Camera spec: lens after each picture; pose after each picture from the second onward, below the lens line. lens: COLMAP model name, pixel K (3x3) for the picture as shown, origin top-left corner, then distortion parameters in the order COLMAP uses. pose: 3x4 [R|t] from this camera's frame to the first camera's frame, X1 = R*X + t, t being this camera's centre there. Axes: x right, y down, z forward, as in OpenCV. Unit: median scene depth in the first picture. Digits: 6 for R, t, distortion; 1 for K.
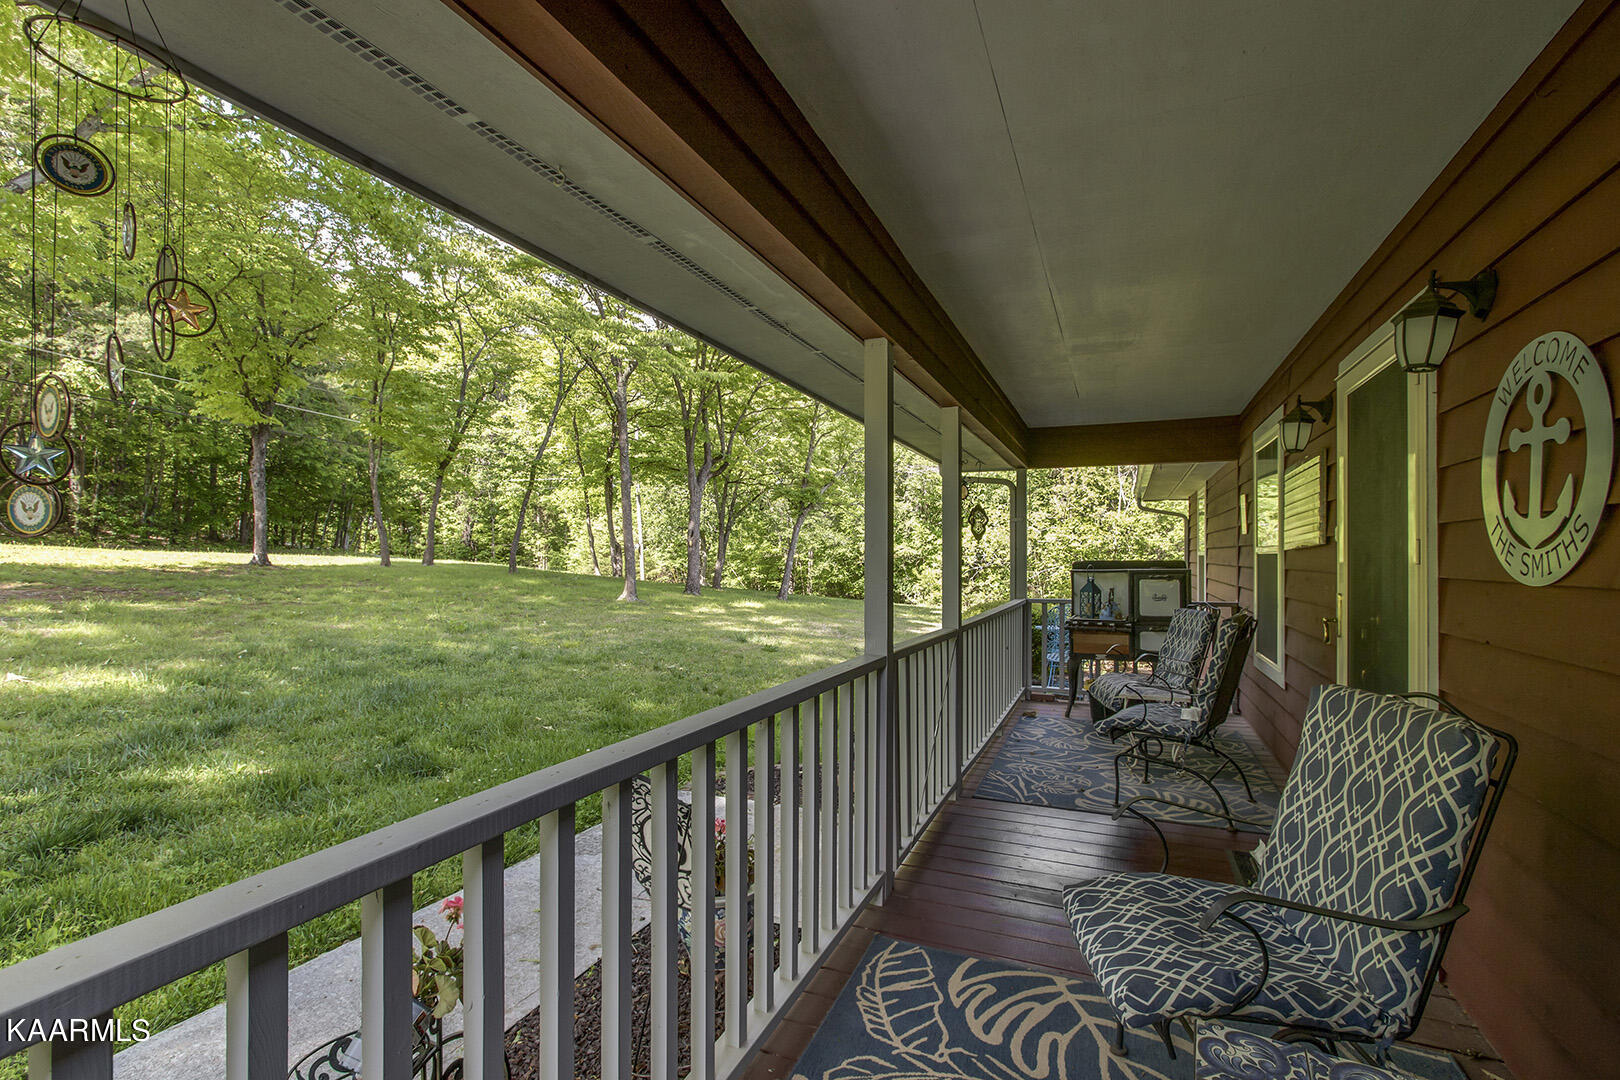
lens RADIAL K [[762.8, 0, 810.7], [0, 762.8, 547.0], [0, 0, 1]] dist [0.001743, 0.000089]
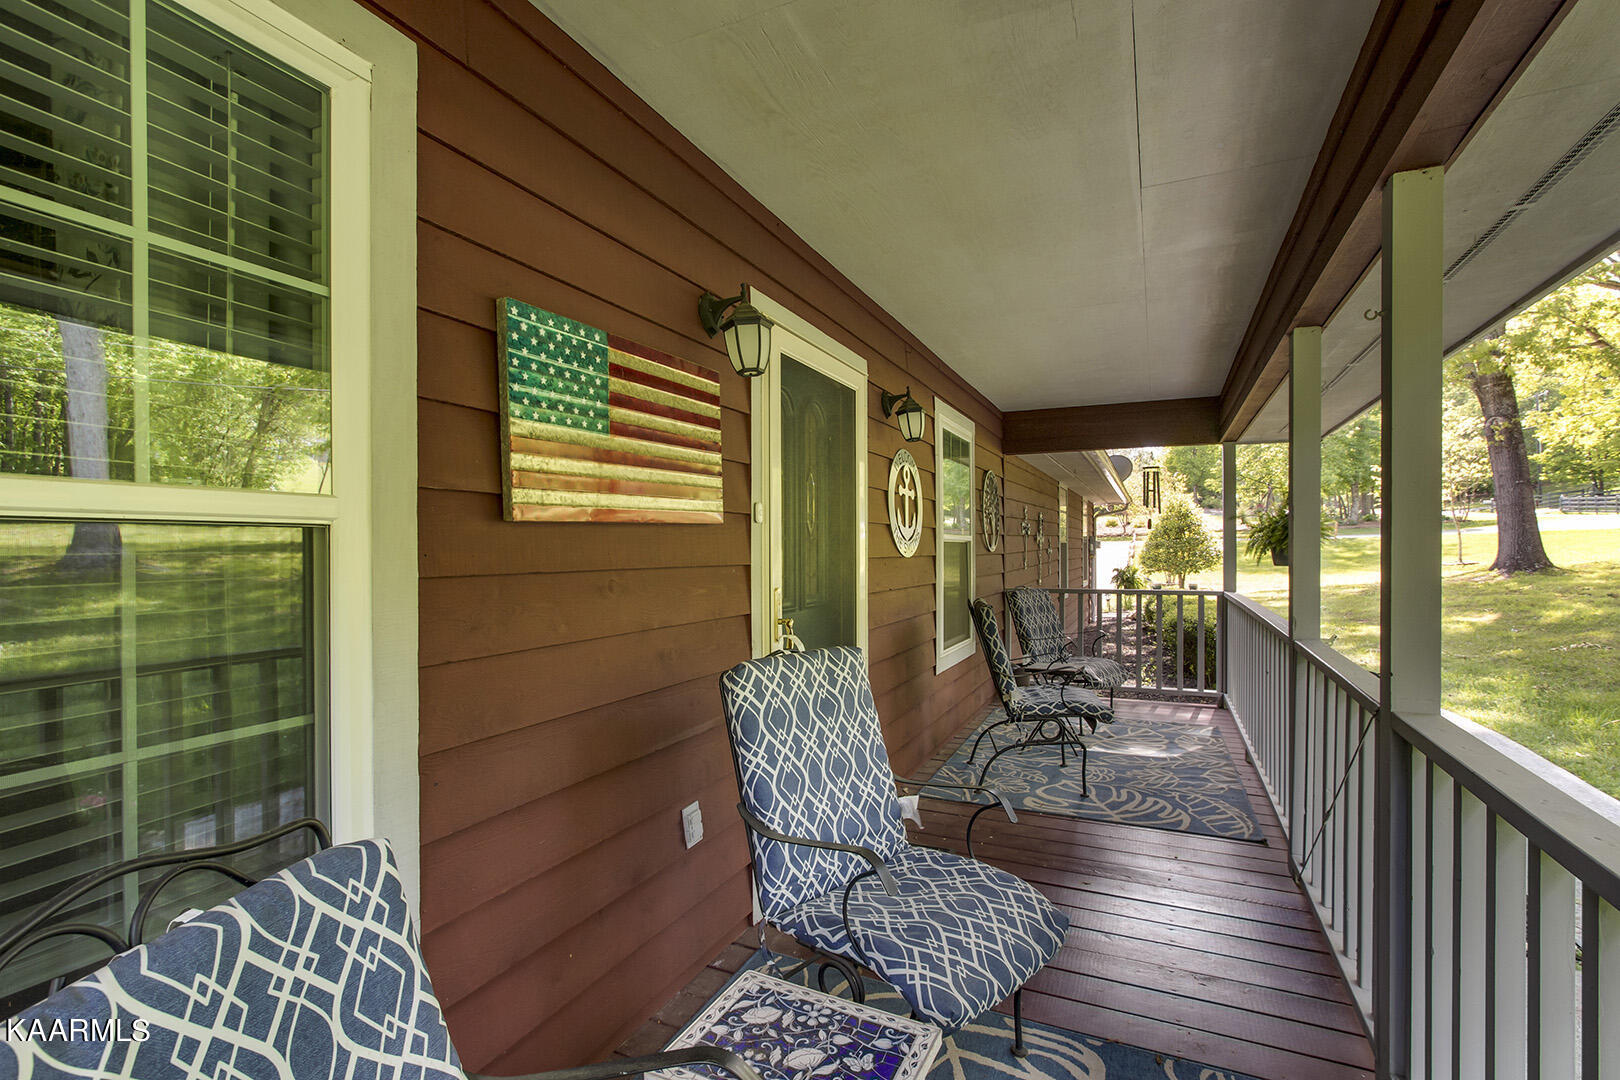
lens RADIAL K [[762.8, 0, 807.6], [0, 762.8, 544.8], [0, 0, 1]] dist [0.001743, 0.000089]
pose [[-0.999112, 0.000561, 0.042124, 0.957743], [0.000385, 0.999991, -0.004167, 0.020360], [-0.042126, -0.004147, -0.999104, 2.775222]]
